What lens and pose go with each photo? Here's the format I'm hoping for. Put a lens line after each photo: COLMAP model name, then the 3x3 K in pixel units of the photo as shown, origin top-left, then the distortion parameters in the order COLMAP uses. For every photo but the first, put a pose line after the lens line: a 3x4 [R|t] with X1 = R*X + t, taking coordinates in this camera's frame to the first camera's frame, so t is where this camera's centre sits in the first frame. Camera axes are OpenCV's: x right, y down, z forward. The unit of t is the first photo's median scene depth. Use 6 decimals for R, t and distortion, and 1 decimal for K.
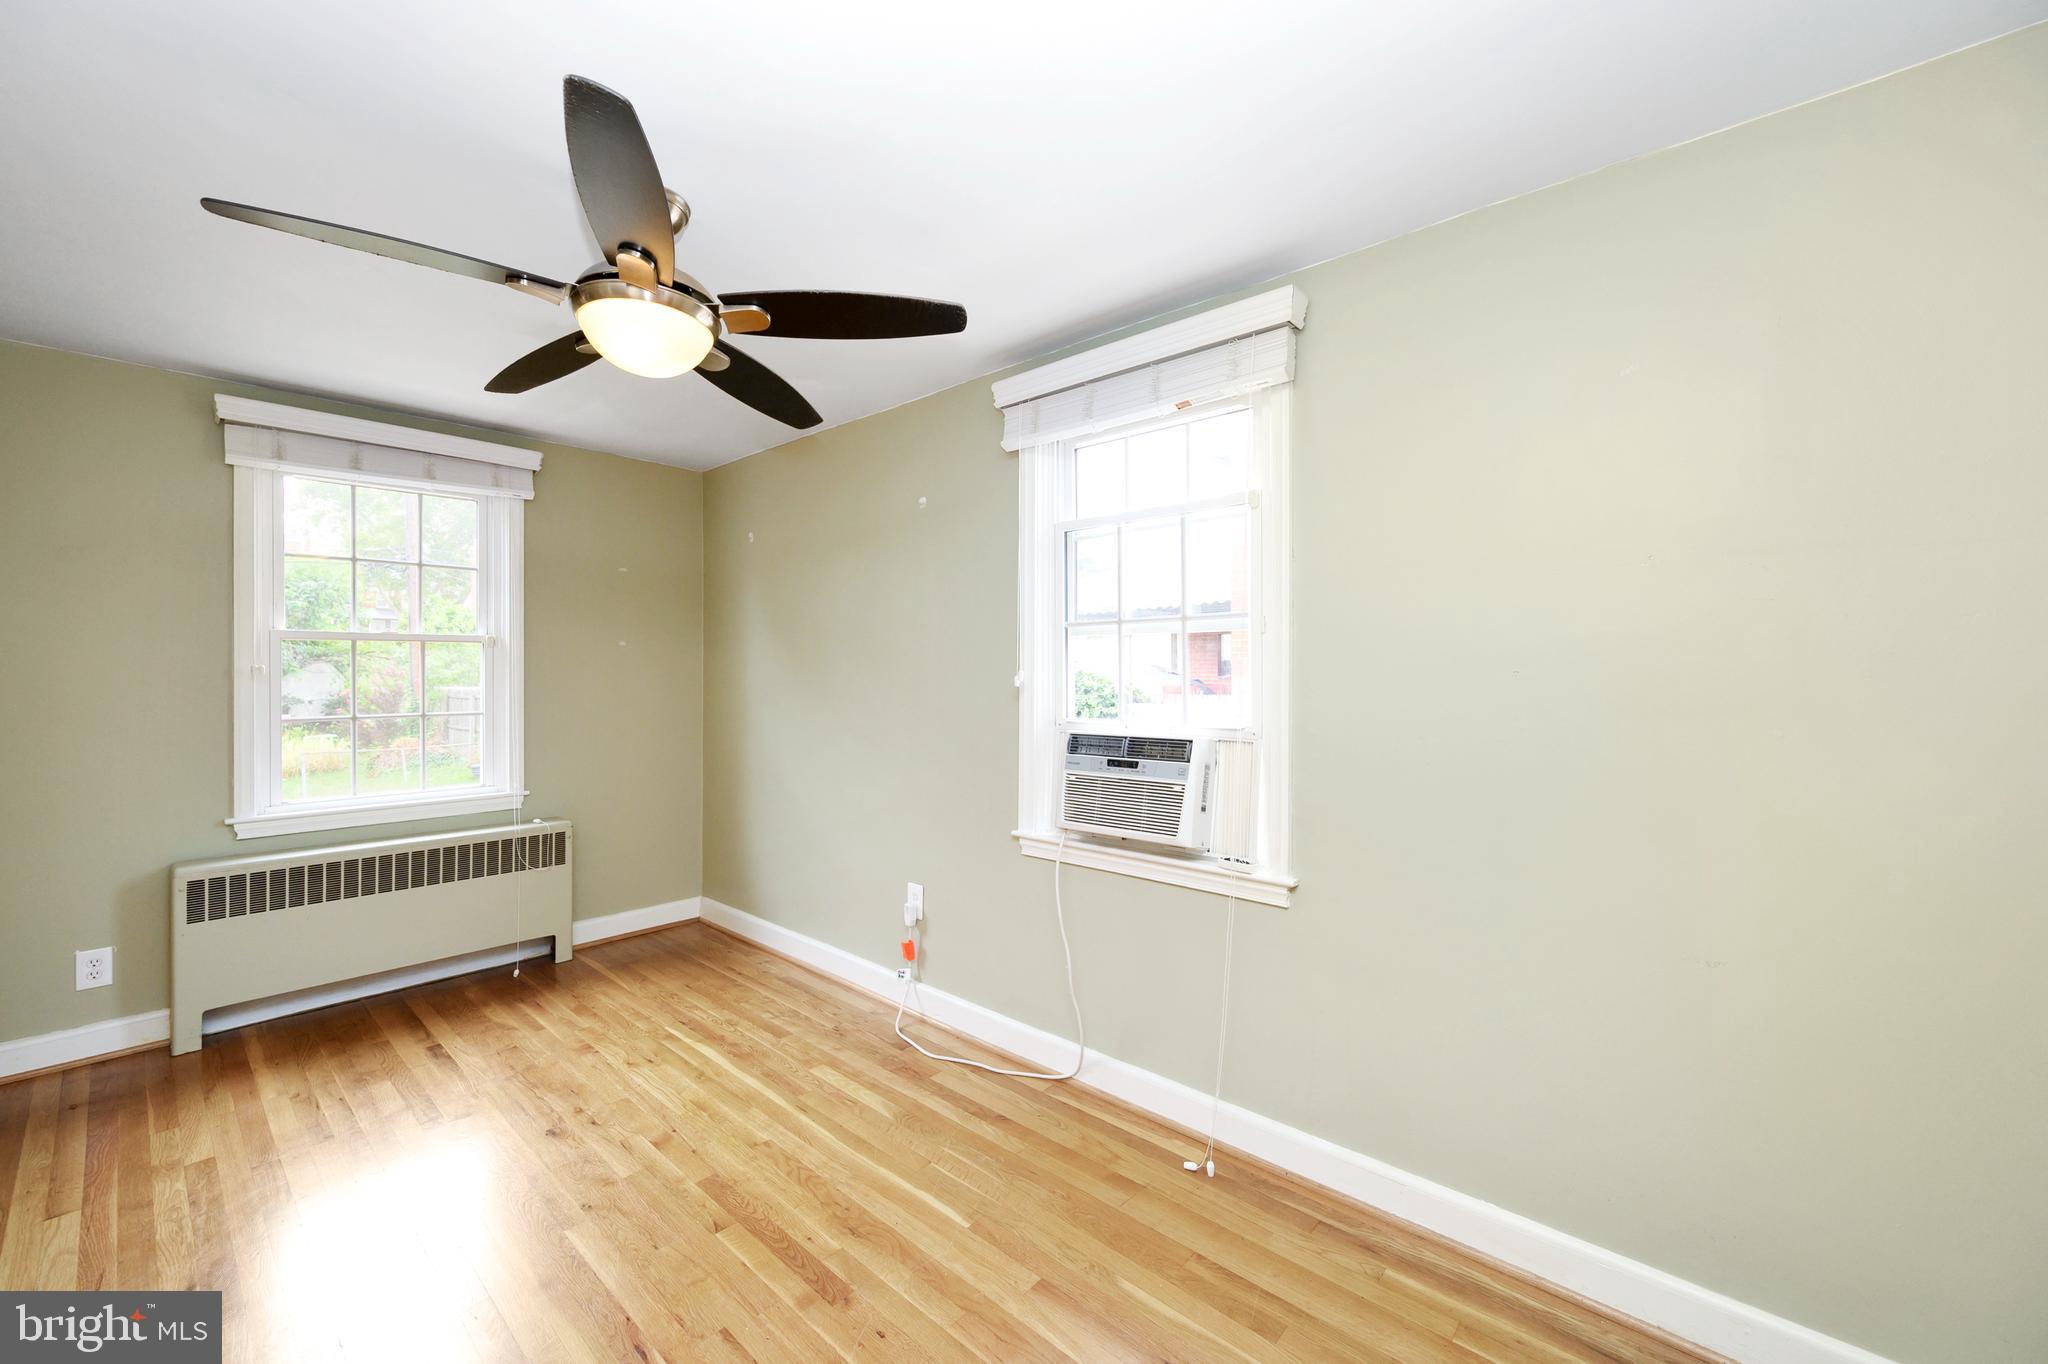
lens RADIAL K [[817.4, 0, 1005.9], [0, 817.4, 679.5], [0, 0, 1]] dist [0.000392, 0.000033]
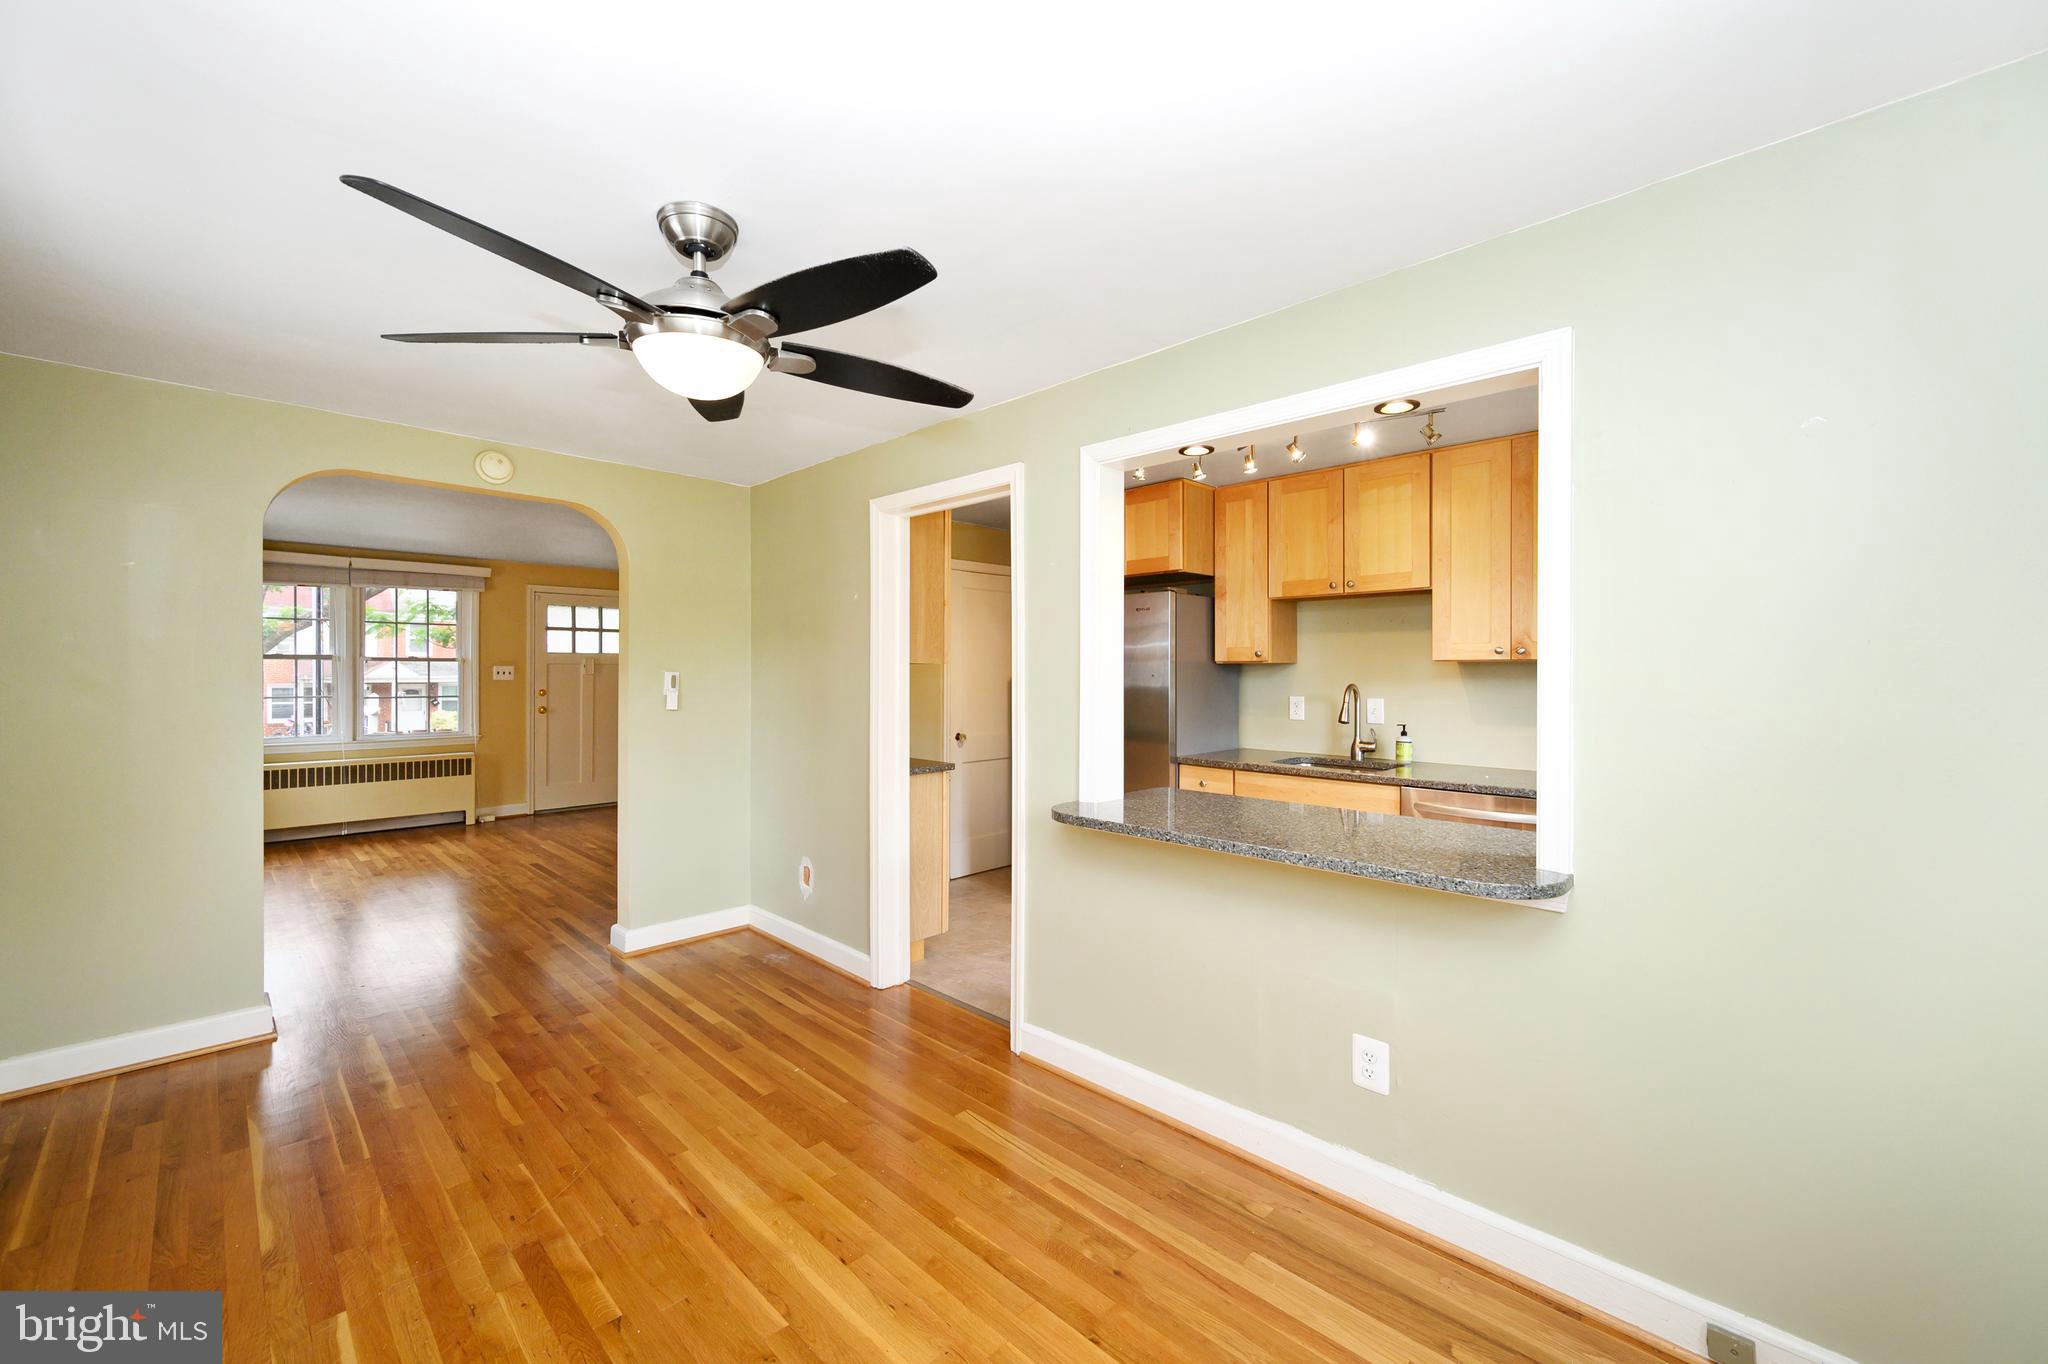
lens RADIAL K [[817.4, 0, 1019.3], [0, 817.4, 676.6], [0, 0, 1]] dist [0.000392, 0.000033]
pose [[-0.998962, -0.006620, 0.045057, -0.540429], [-0.006018, 0.999891, 0.013480, -0.024153], [-0.045142, 0.013195, -0.998893, 1.219502]]
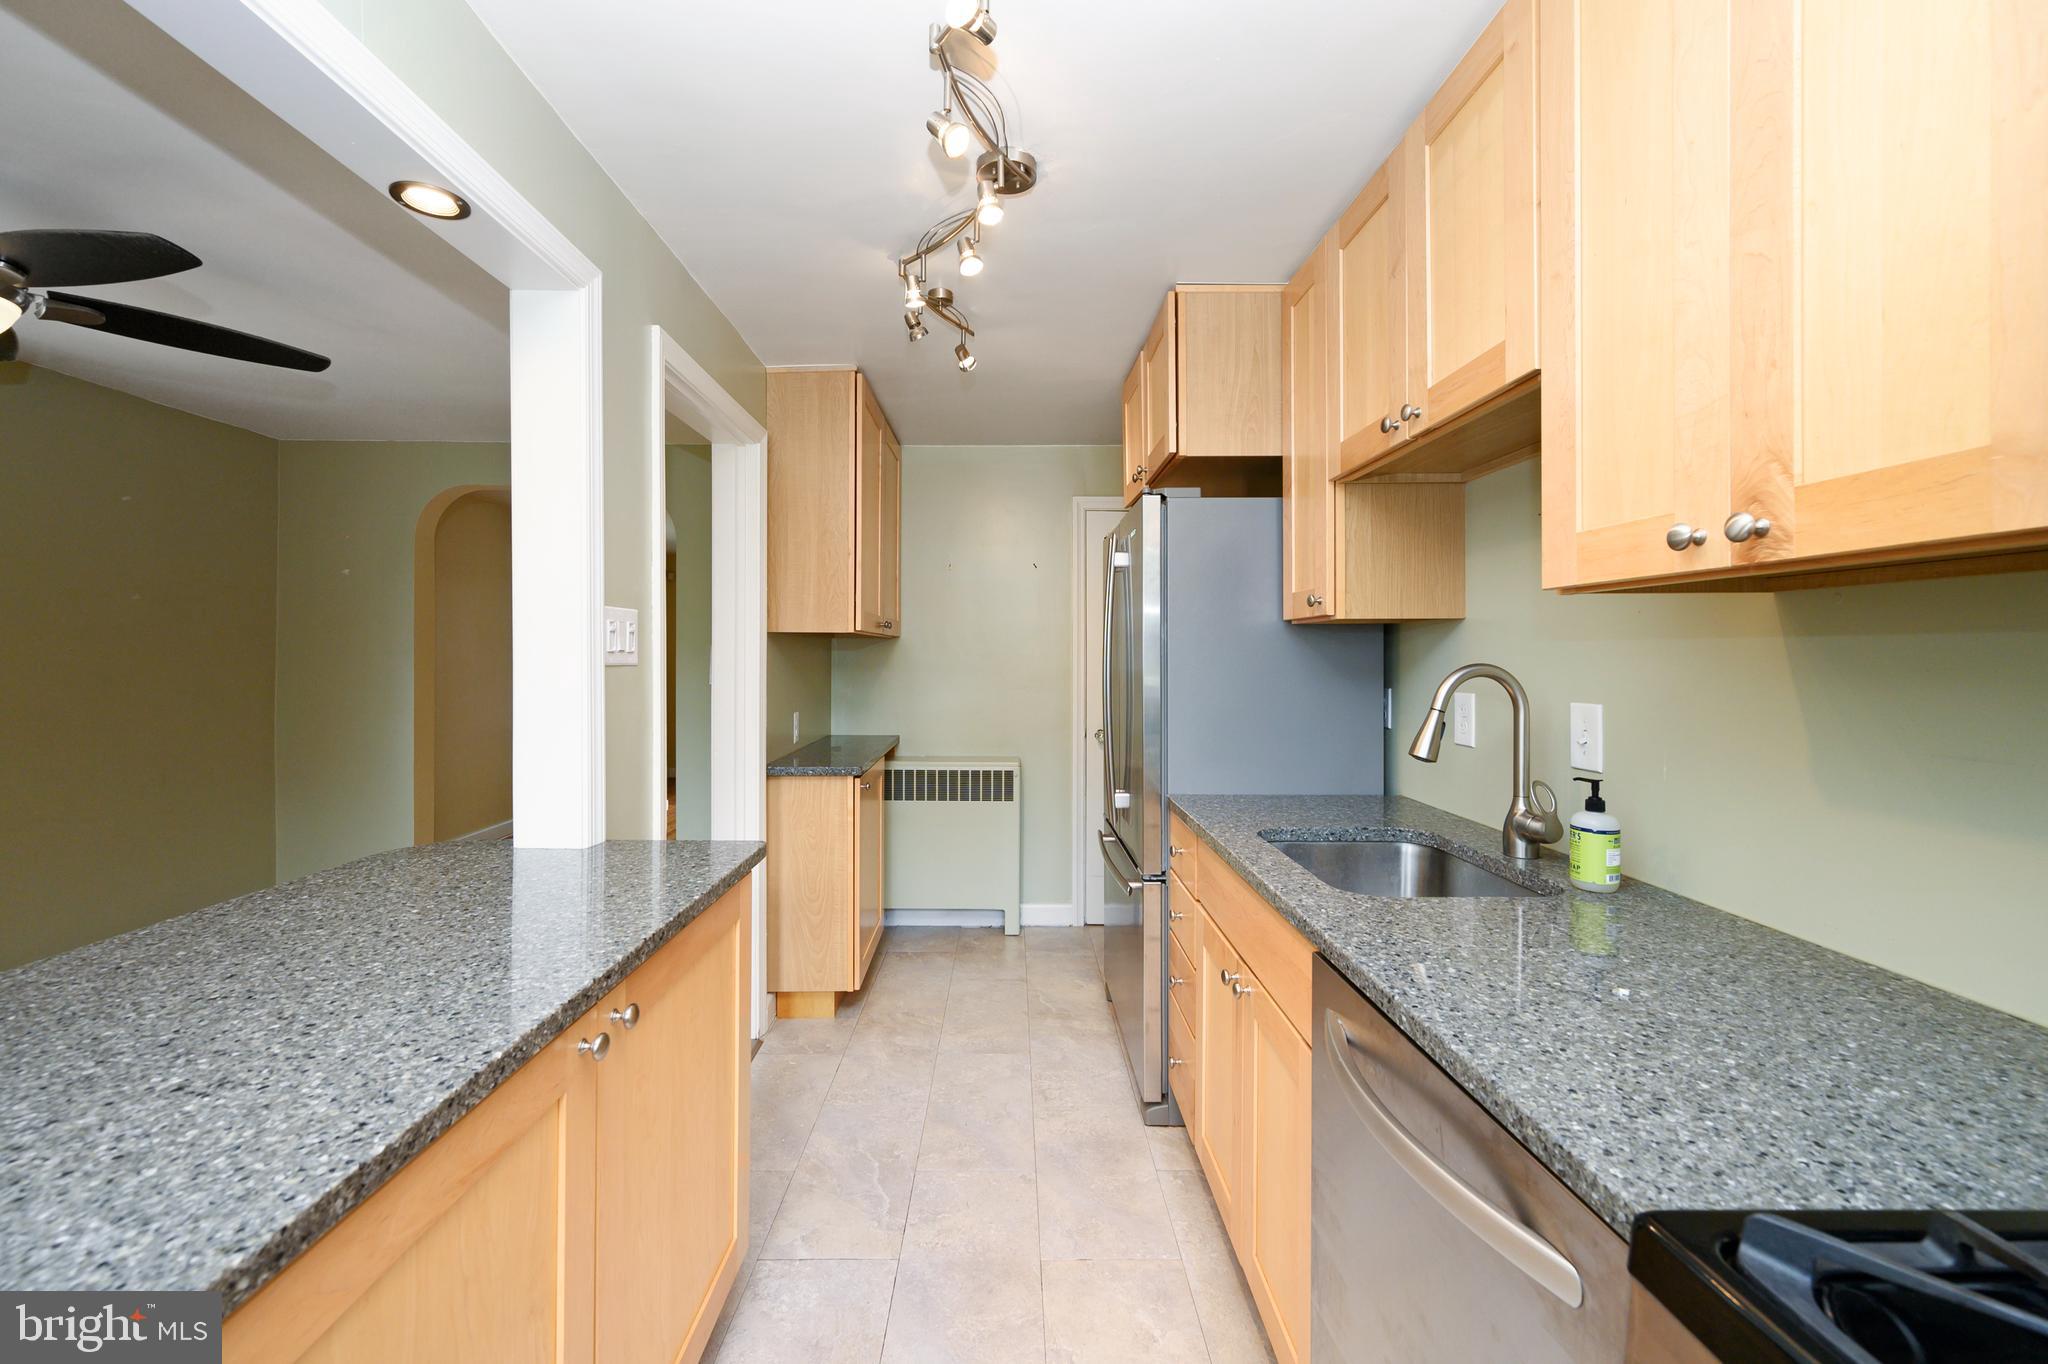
lens RADIAL K [[817.4, 0, 1018.5], [0, 817.4, 656.9], [0, 0, 1]] dist [0.000392, 0.000033]
pose [[-0.683107, -0.009809, 0.730252, -1.219864], [-0.003516, 0.999942, 0.010144, -0.006254], [-0.730309, 0.004362, -0.683103, 0.432118]]
